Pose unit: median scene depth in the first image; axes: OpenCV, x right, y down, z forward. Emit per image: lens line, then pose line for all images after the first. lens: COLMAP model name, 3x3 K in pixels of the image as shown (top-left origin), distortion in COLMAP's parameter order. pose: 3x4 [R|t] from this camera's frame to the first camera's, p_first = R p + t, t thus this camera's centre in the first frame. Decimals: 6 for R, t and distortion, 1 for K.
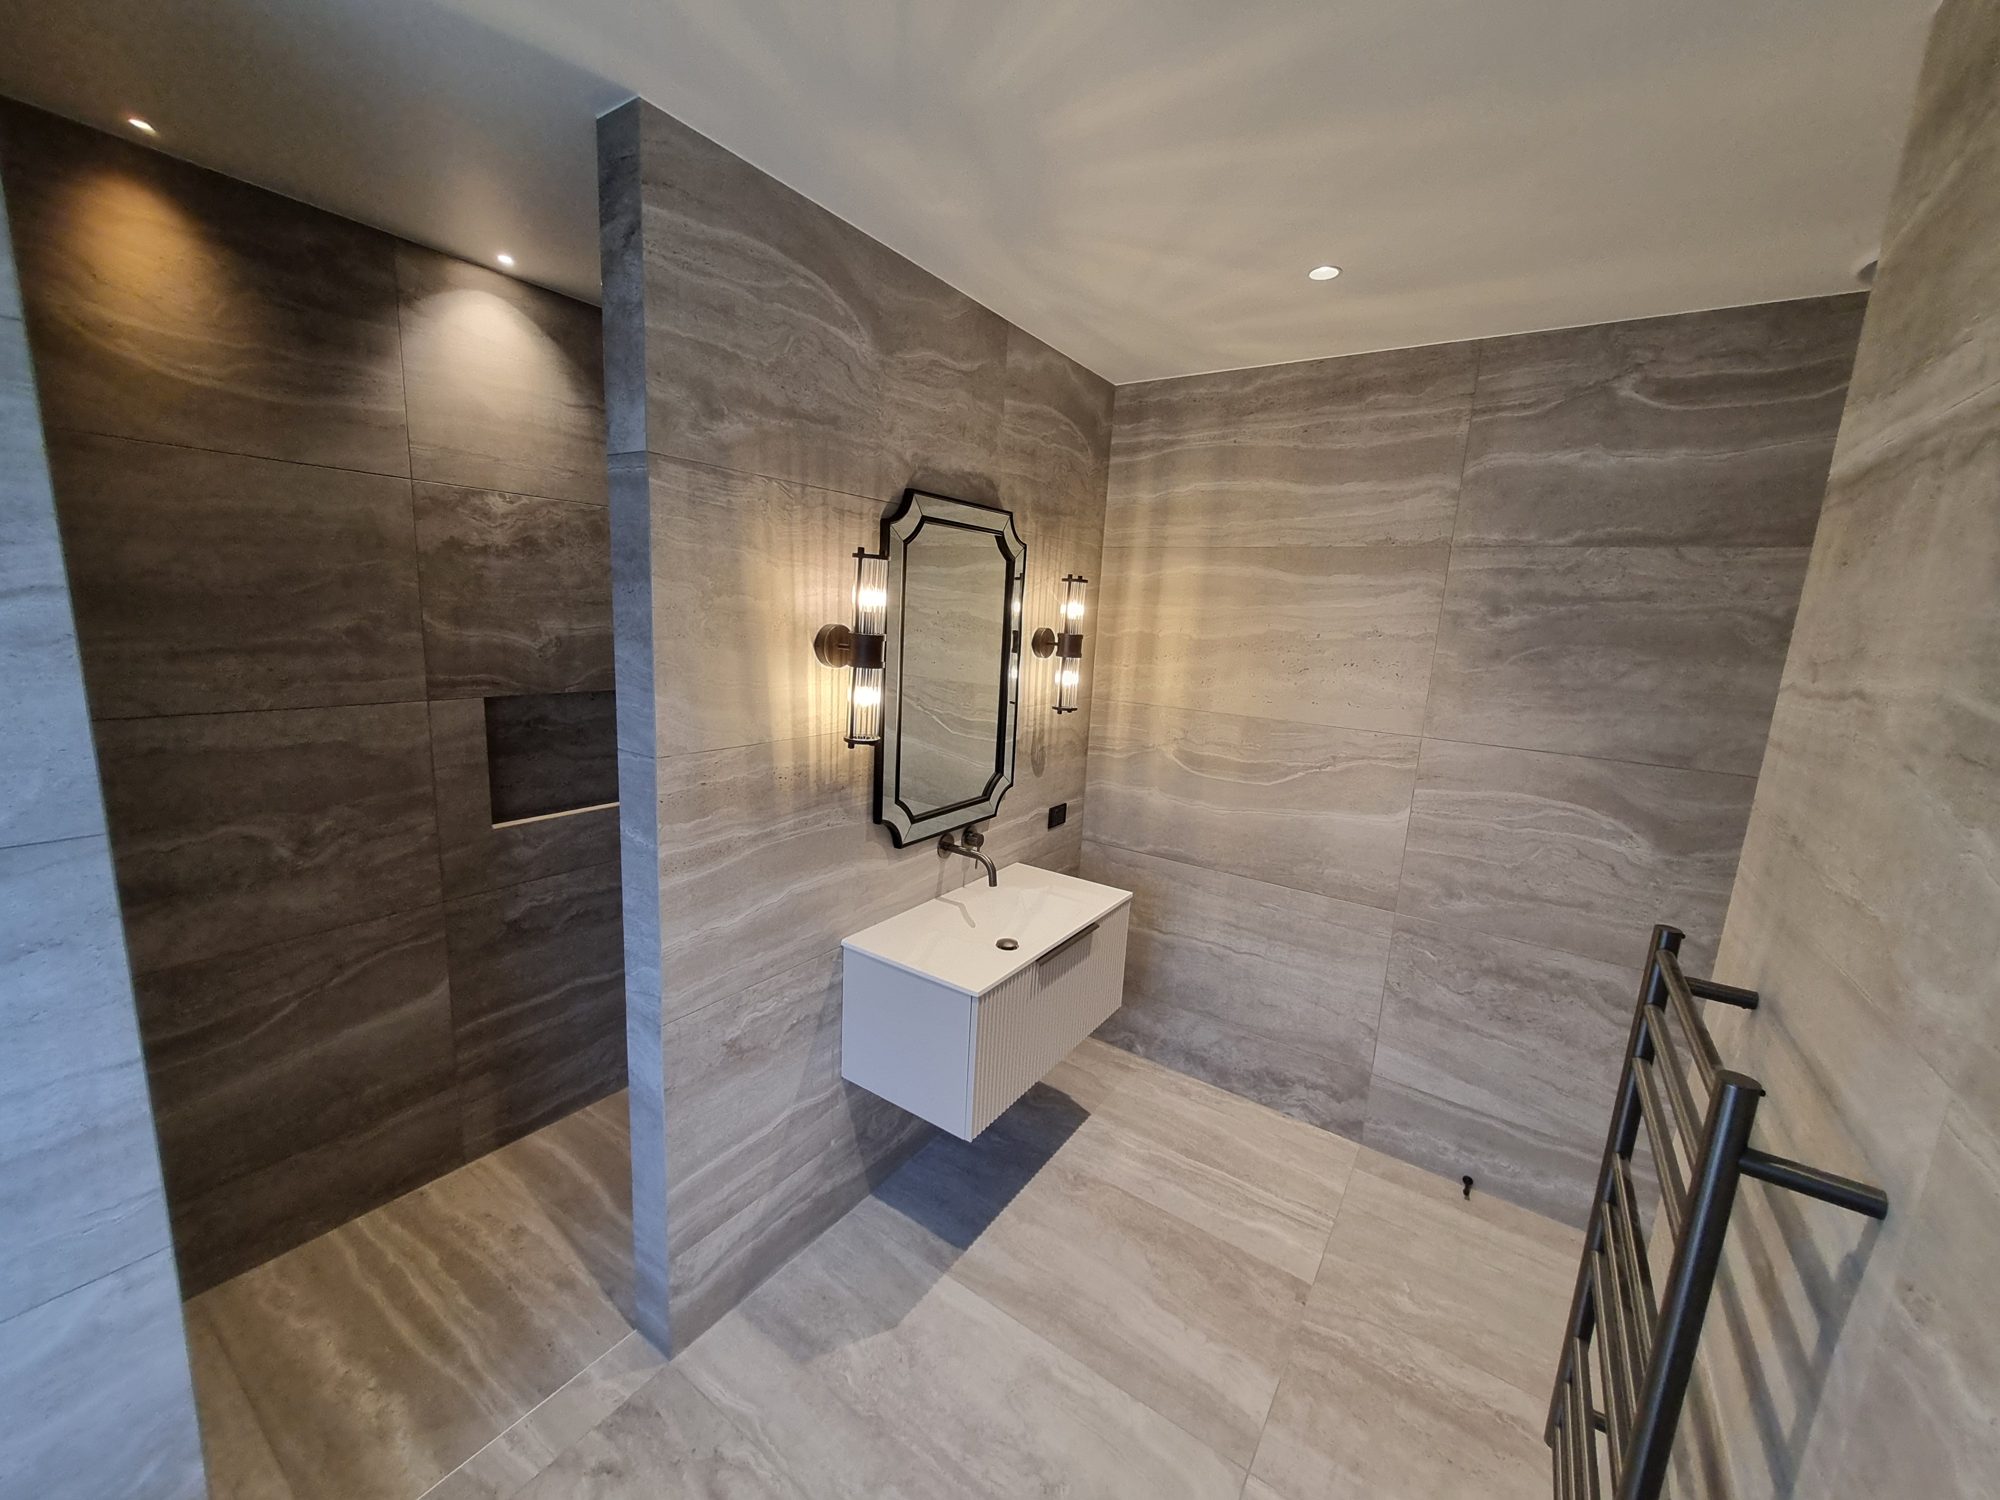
lens RADIAL K [[782.2, 0, 994.8], [0, 782.2, 749.1], [0, 0, 1]] dist [0.004783, -0.001018]
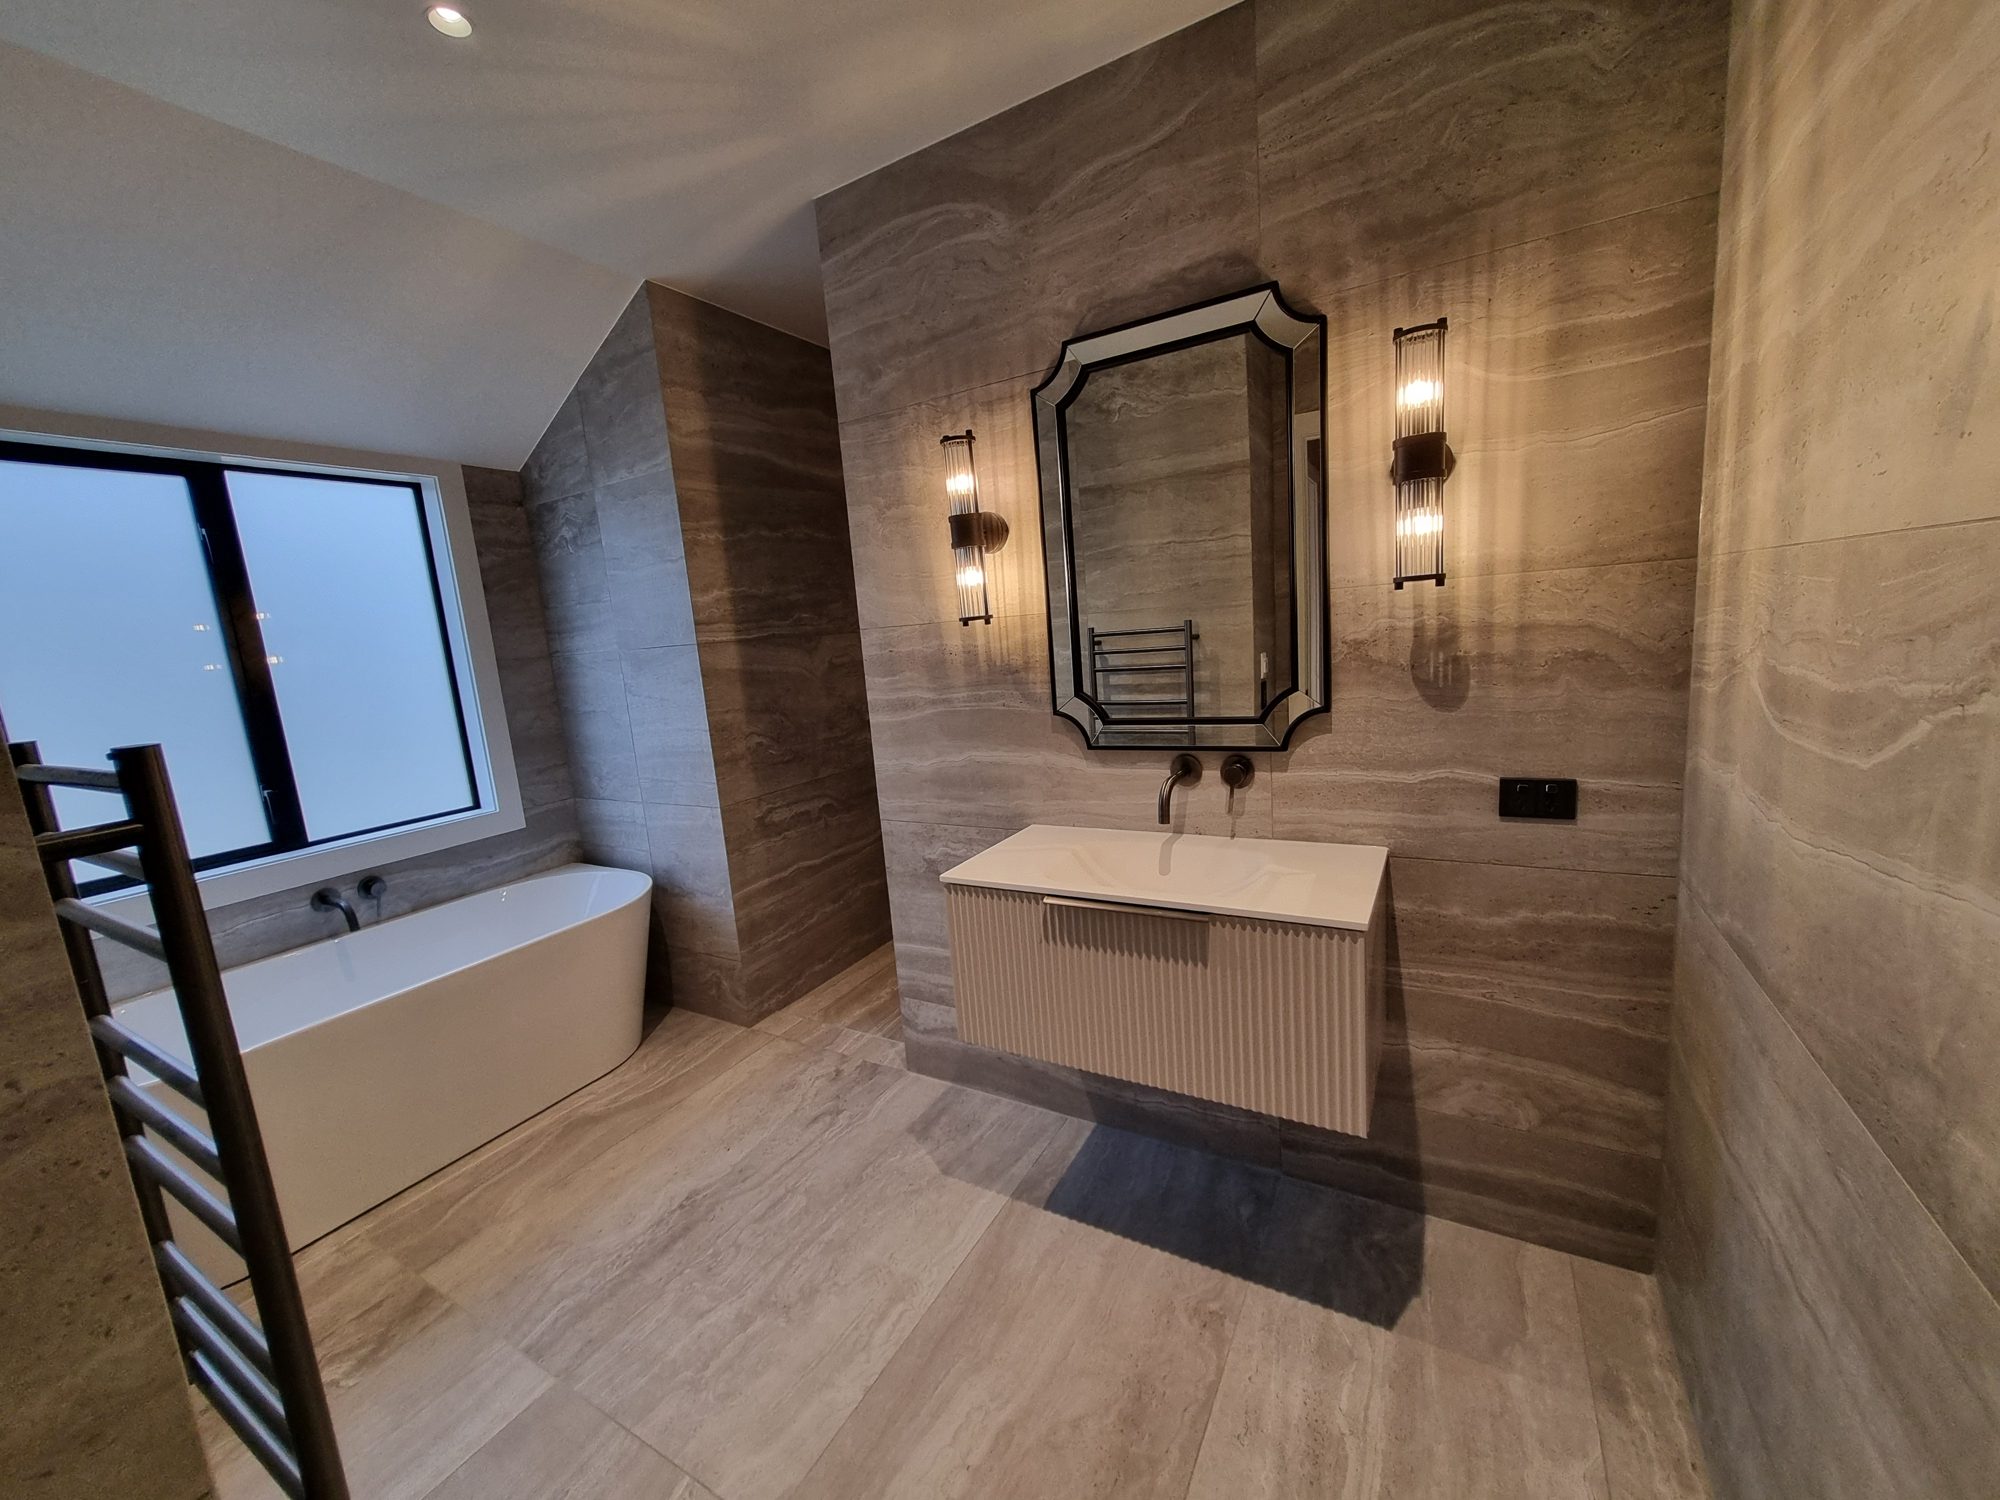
lens RADIAL K [[779.5, 0, 992.1], [0, 779.5, 750.7], [0, 0, 1]] dist [0.005512, -0.002624]
pose [[0.064254, 0.099704, -0.992940, 0.723486], [-0.095698, 0.991026, 0.093319, 0.051967], [0.993334, 0.089027, 0.073219, 0.777558]]
